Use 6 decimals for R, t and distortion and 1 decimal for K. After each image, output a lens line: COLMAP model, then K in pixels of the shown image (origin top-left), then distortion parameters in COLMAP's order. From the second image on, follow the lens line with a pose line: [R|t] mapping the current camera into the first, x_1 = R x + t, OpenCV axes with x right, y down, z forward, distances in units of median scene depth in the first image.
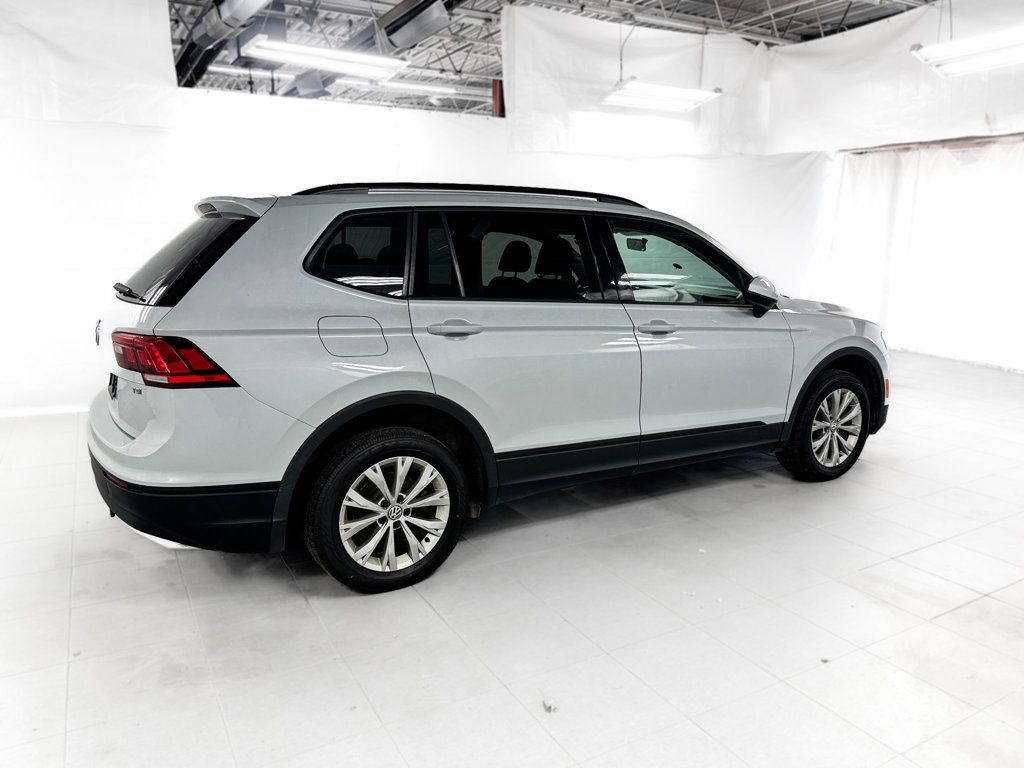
lens RADIAL K [[720.5, 0, 510.0], [0, 720.5, 393.5], [0, 0, 1]] dist [0.036155, -0.031127]
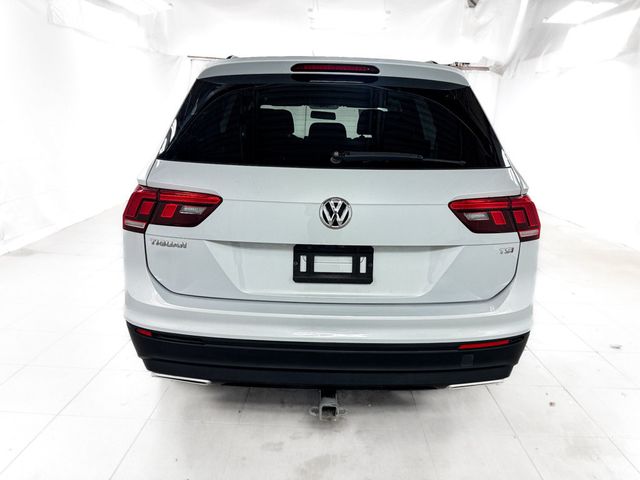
lens RADIAL K [[450.3, 0, 321.2], [0, 450.3, 237.5], [0, 0, 1]] dist [0.036155, -0.031127]
pose [[0.528004, -0.201777, 0.824923, -0.565513], [0.151454, 0.978165, 0.142320, -0.073787], [-0.835627, 0.049792, 0.547035, 0.411348]]
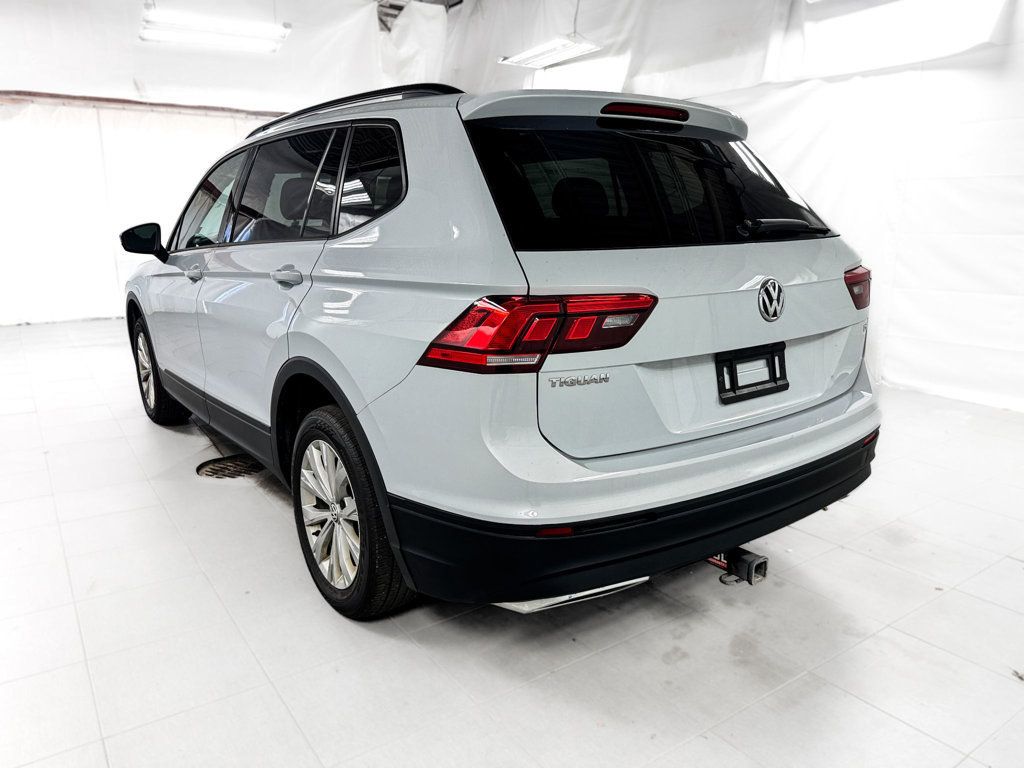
lens RADIAL K [[720.5, 0, 508.0], [0, 720.5, 388.8], [0, 0, 1]] dist [0.036155, -0.031127]
pose [[-0.055662, -0.239878, 0.969206, -0.665069], [0.214066, 0.945271, 0.246248, -0.120771], [-0.975232, 0.221181, -0.001266, 0.697013]]
